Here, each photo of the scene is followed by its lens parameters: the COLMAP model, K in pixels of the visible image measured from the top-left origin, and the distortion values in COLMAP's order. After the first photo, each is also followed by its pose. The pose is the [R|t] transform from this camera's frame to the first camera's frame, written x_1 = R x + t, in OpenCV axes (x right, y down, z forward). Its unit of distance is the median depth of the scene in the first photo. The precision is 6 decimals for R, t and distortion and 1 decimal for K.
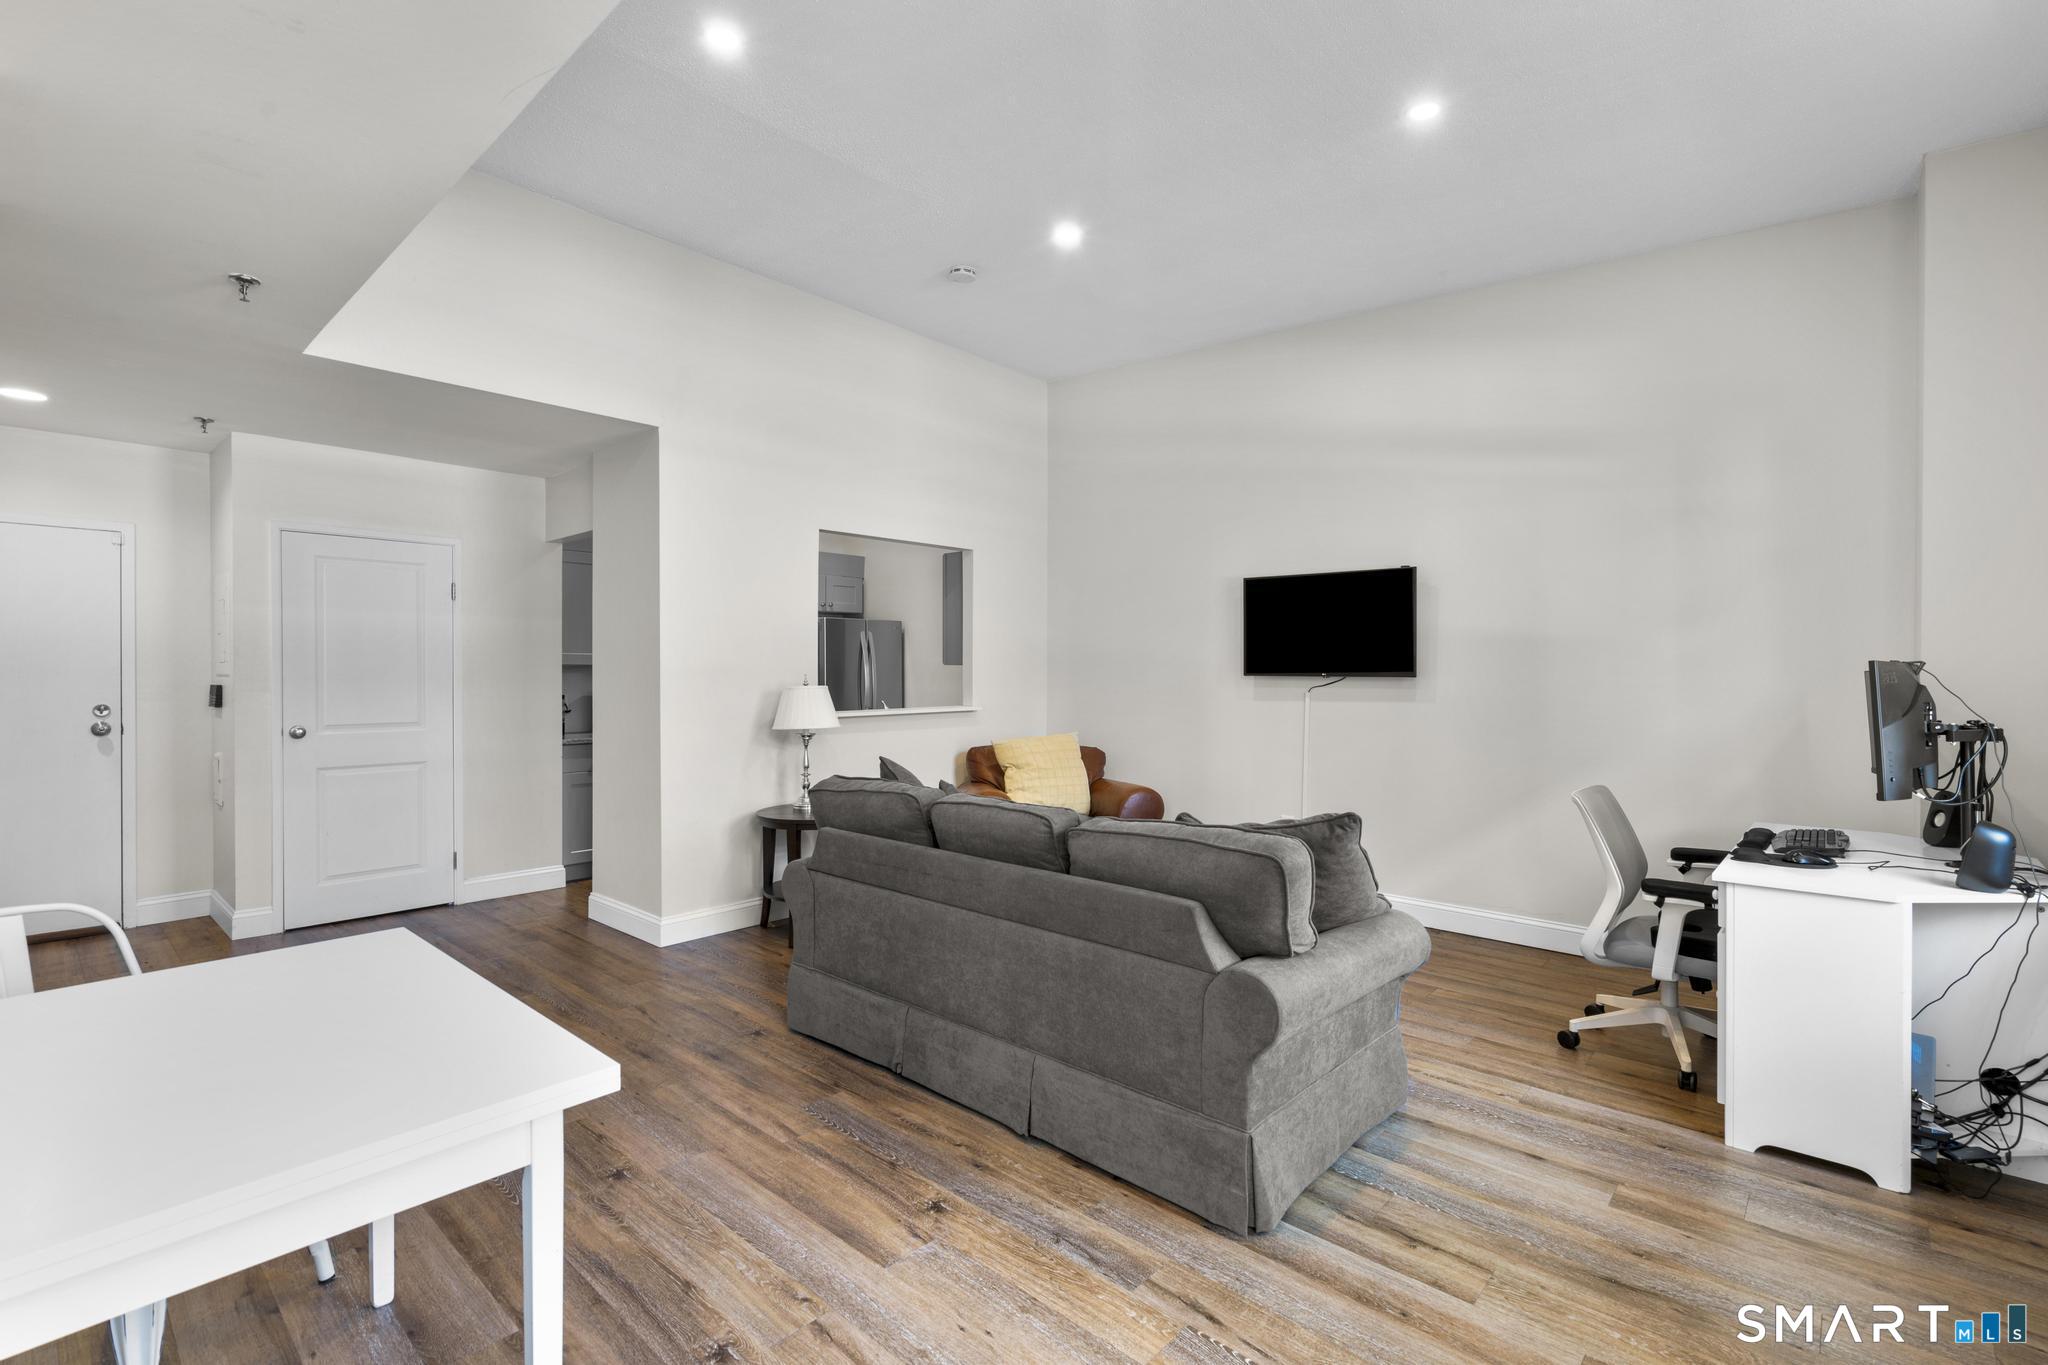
lens RADIAL K [[923.0, 0, 1030.2], [0, 923.0, 687.8], [0, 0, 1]] dist [-0.004120, 0.002200]
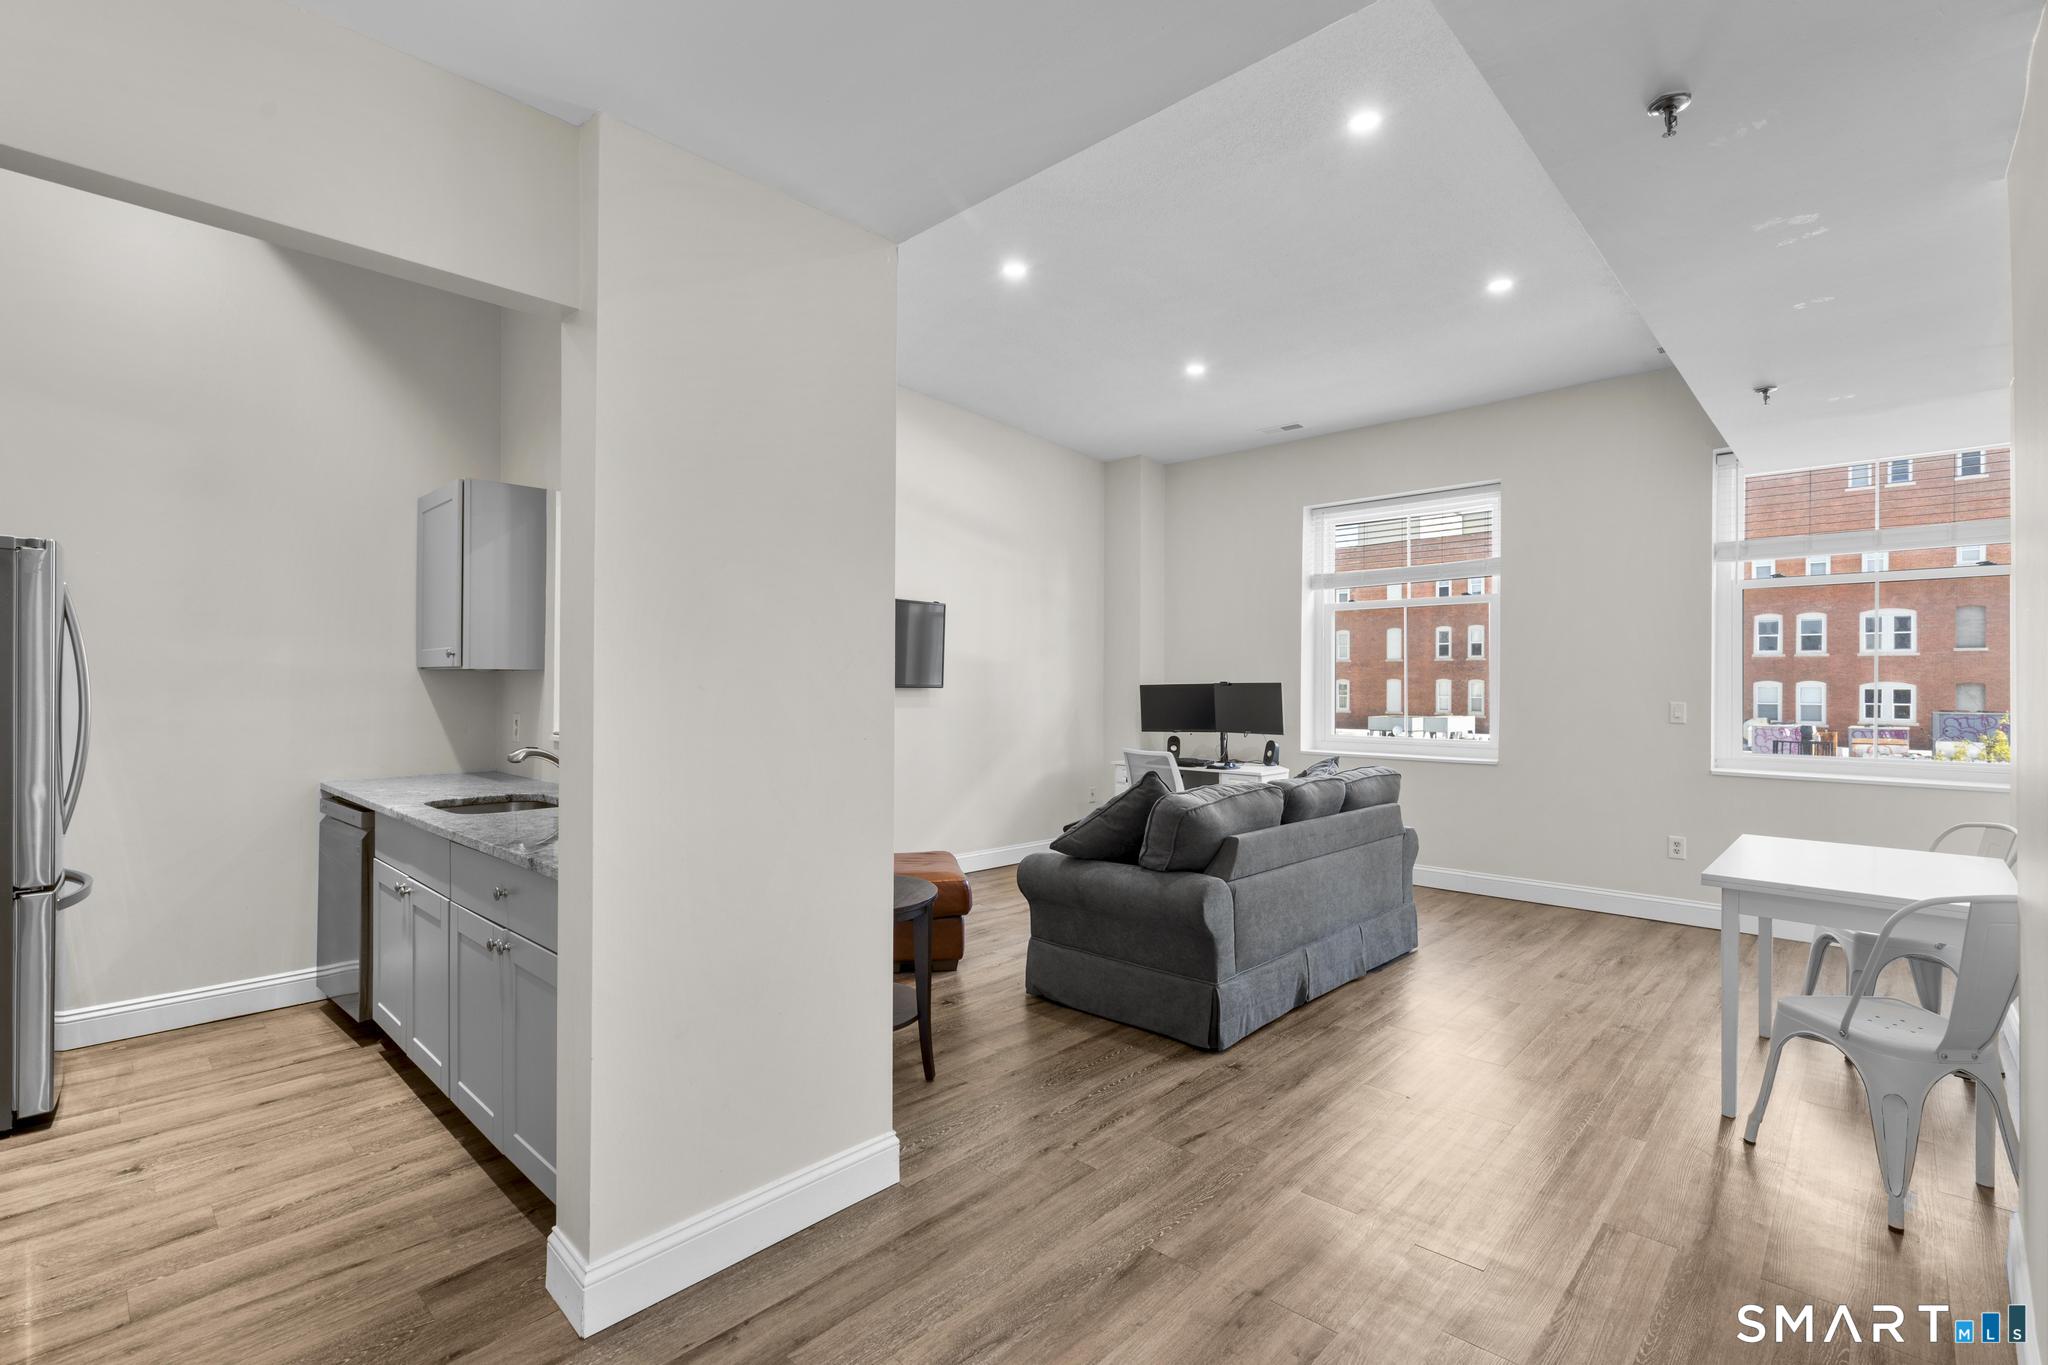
lens RADIAL K [[923.0, 0, 1033.1], [0, 923.0, 683.4], [0, 0, 1]] dist [-0.004120, 0.002200]
pose [[0.019943, 0.000073, 0.999801, -0.913383], [0.009183, 0.999958, -0.000257, -0.016806], [-0.999759, 0.009186, 0.019941, 0.864113]]
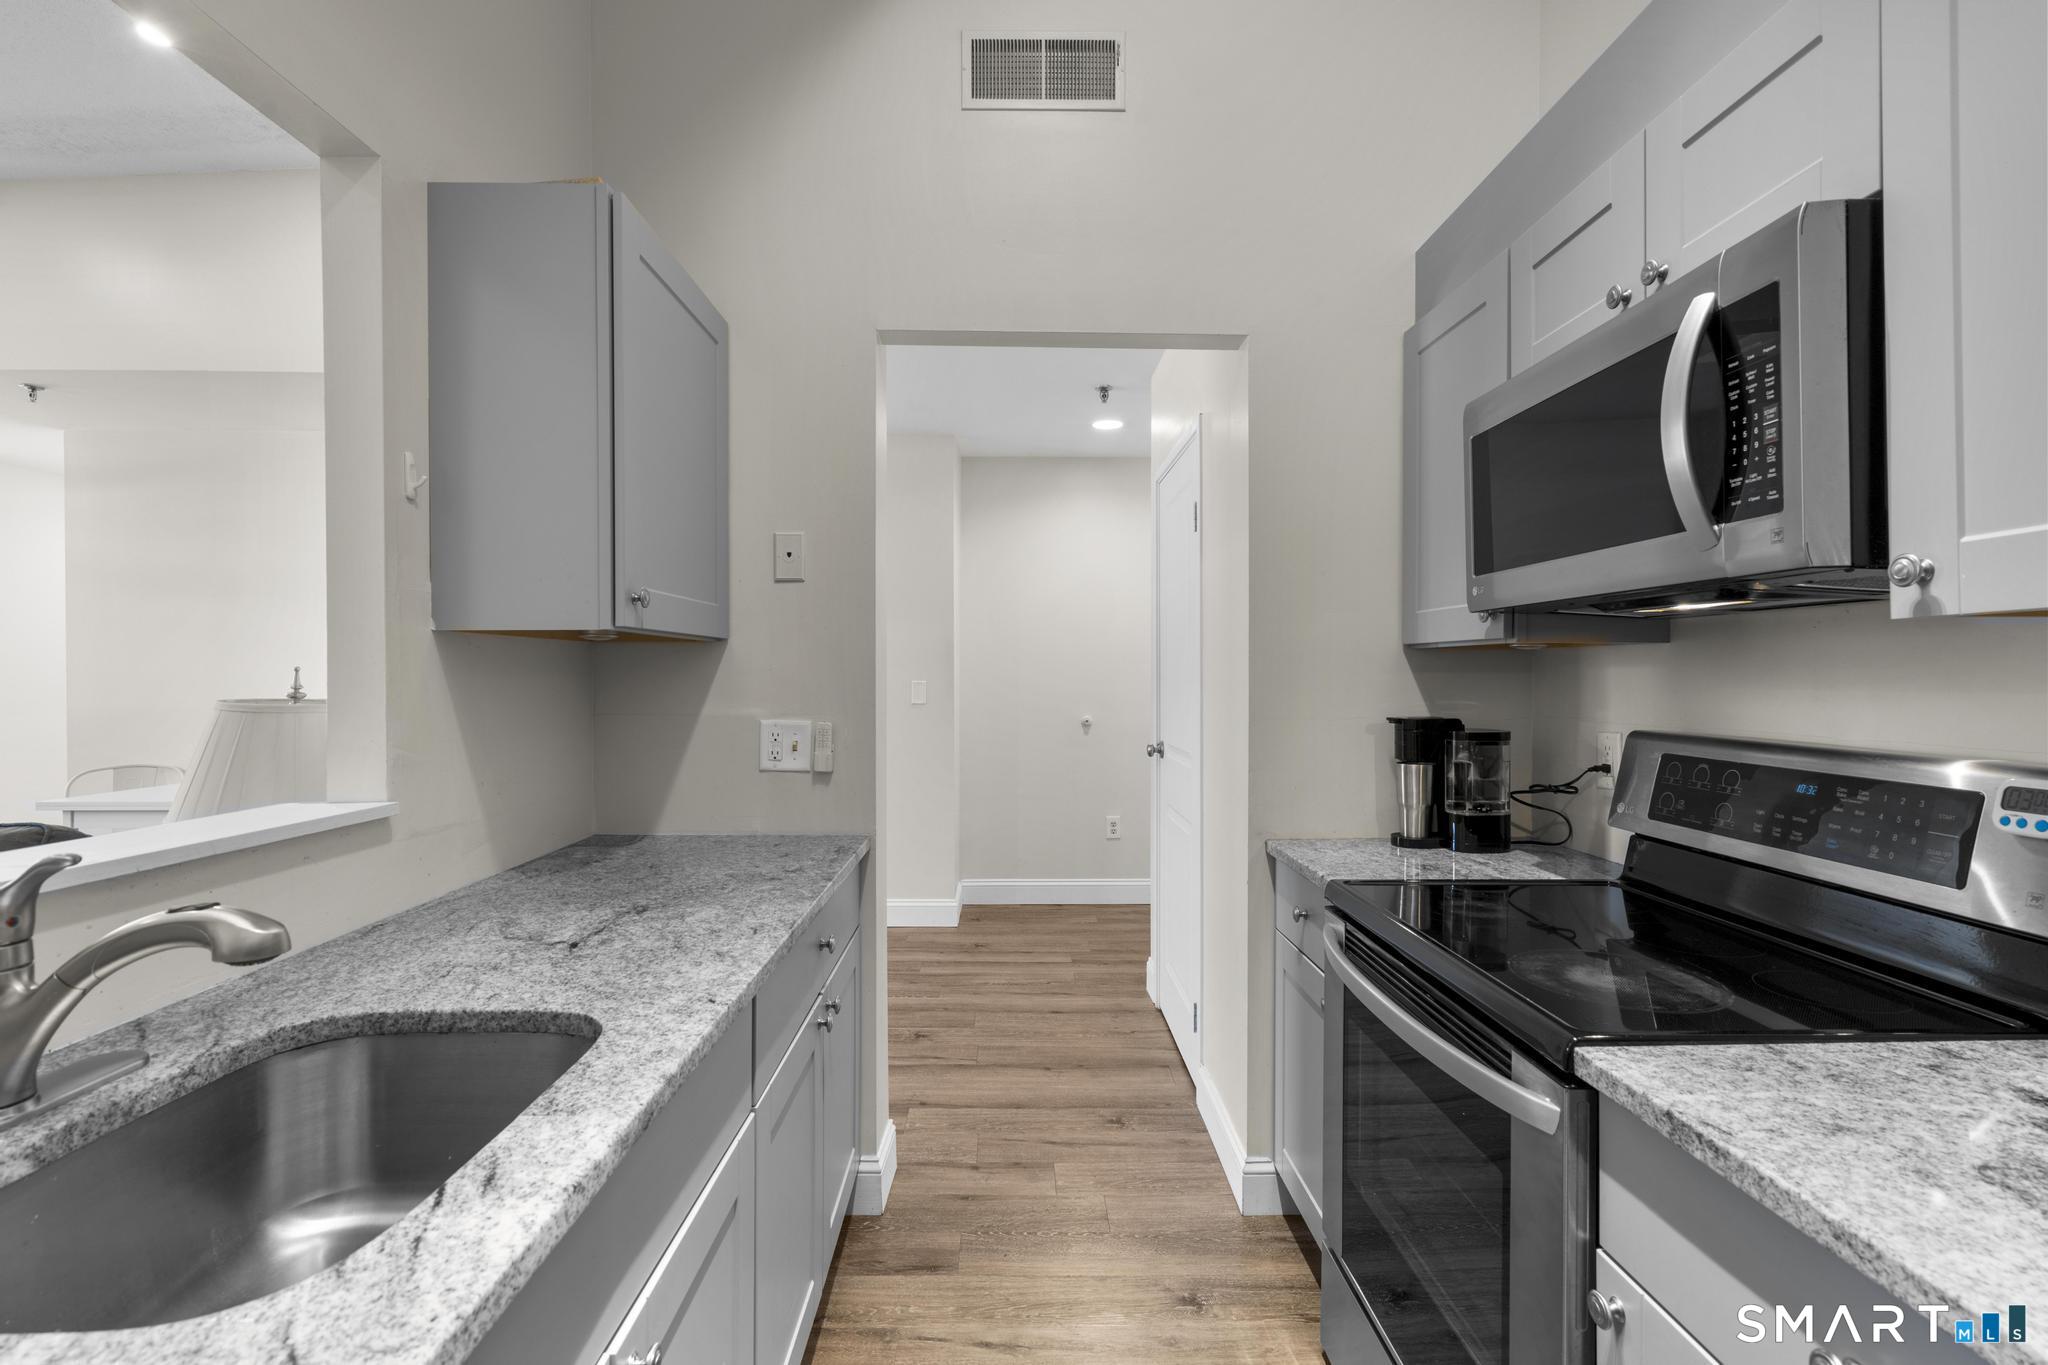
lens RADIAL K [[923.0, 0, 1032.5], [0, 923.0, 679.6], [0, 0, 1]] dist [-0.004120, 0.002200]
pose [[-0.731374, 0.003252, -0.681969, -0.216572], [-0.012856, 0.999745, 0.018554, -0.020757], [0.681856, 0.022337, -0.731145, 1.500195]]
